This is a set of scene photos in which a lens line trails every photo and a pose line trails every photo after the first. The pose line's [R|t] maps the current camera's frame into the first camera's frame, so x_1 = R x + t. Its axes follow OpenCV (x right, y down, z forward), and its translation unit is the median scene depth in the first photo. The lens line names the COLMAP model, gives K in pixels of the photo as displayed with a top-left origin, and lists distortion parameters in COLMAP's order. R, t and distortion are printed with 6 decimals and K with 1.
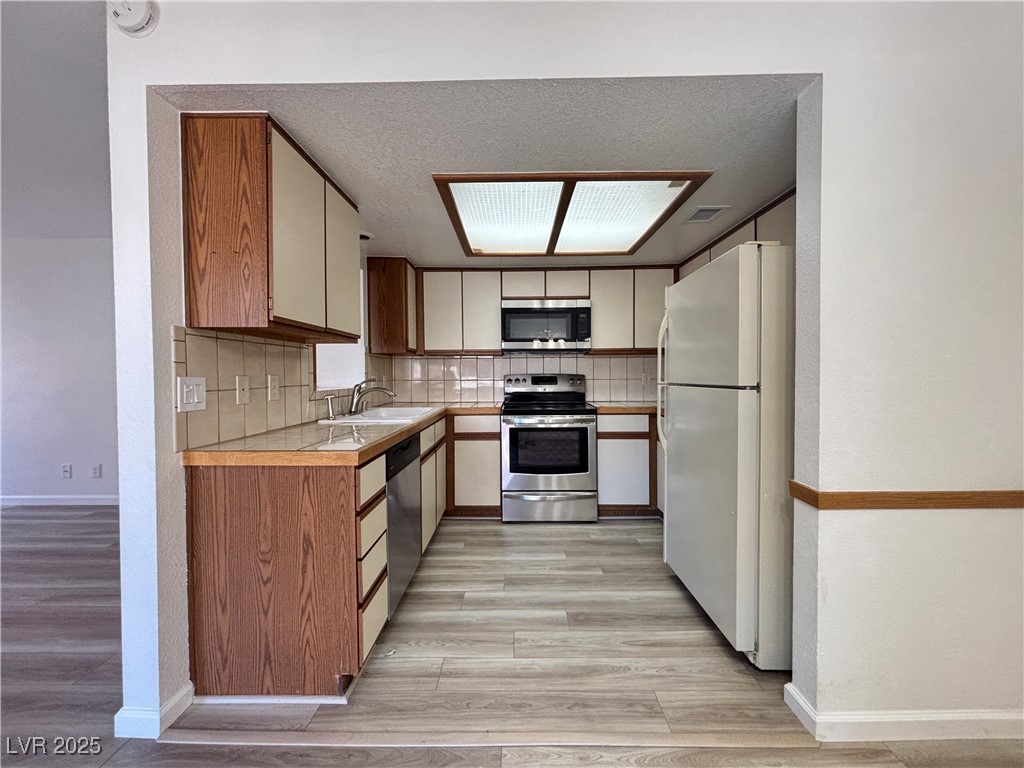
lens RADIAL K [[412.0, 0, 510.8], [0, 412.0, 383.6], [0, 0, 1]] dist [0.001555, -0.000035]
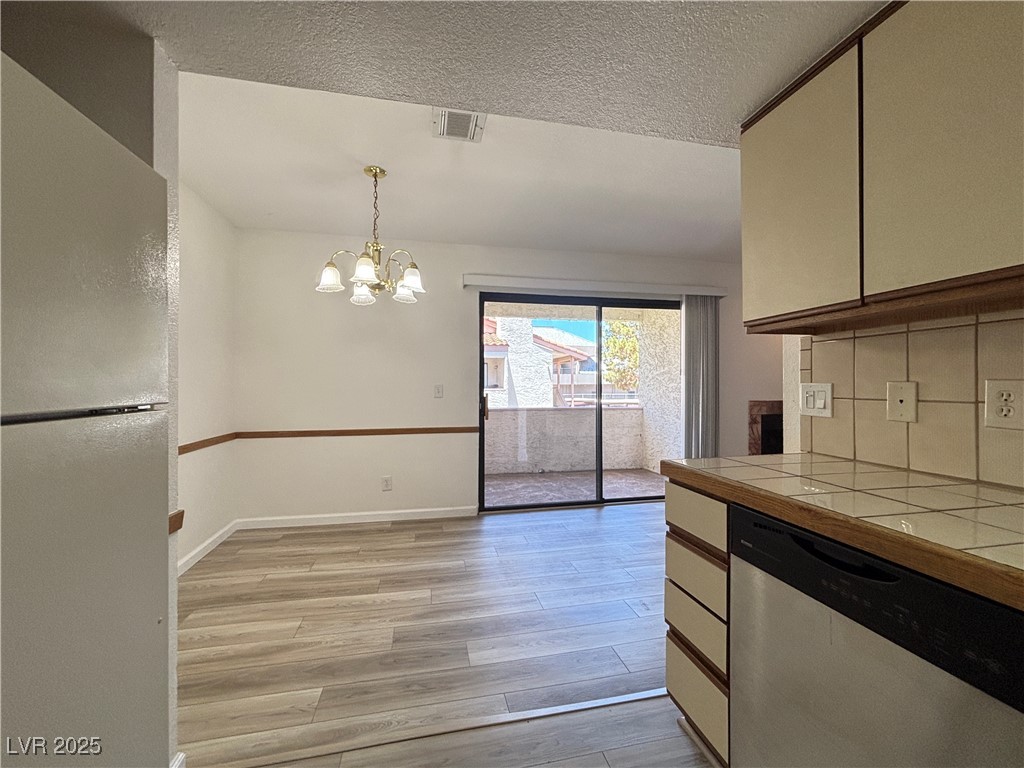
lens RADIAL K [[411.8, 0, 514.7], [0, 411.8, 384.1], [0, 0, 1]] dist [-0.000684, -0.000102]
pose [[-0.972990, 0.006900, -0.230743, 0.126721], [0.001901, 0.999759, 0.021877, -0.024517], [0.230839, 0.020848, -0.972769, 1.203343]]
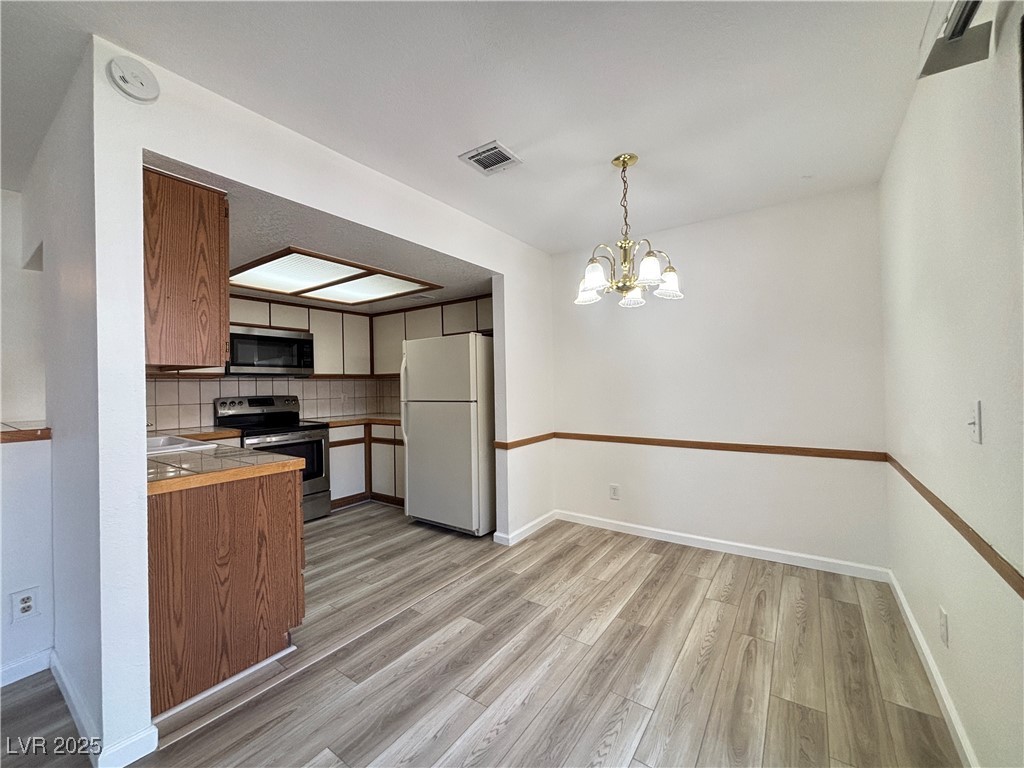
lens RADIAL K [[411.8, 0, 514.7], [0, 411.8, 384.1], [0, 0, 1]] dist [-0.000684, -0.000102]
pose [[0.561687, -0.003376, 0.827343, -0.719392], [0.032524, 0.999309, -0.018003, -0.023523], [-0.826710, 0.037020, 0.561409, -0.241425]]
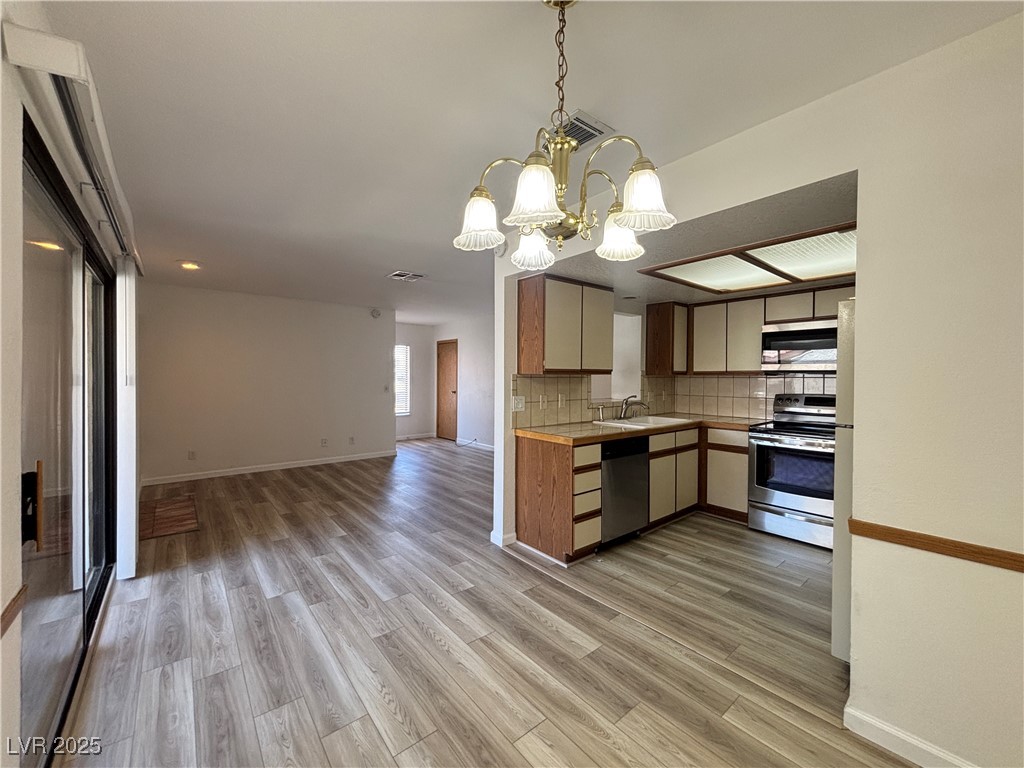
lens RADIAL K [[415.0, 0, 511.4], [0, 415.0, 380.7], [0, 0, 1]] dist [0.000195, -0.000004]
pose [[0.643688, 0.015658, -0.765127, 0.598675], [-0.024884, 0.999690, -0.000476, -0.063655], [0.764883, 0.019346, 0.643879, -0.310488]]
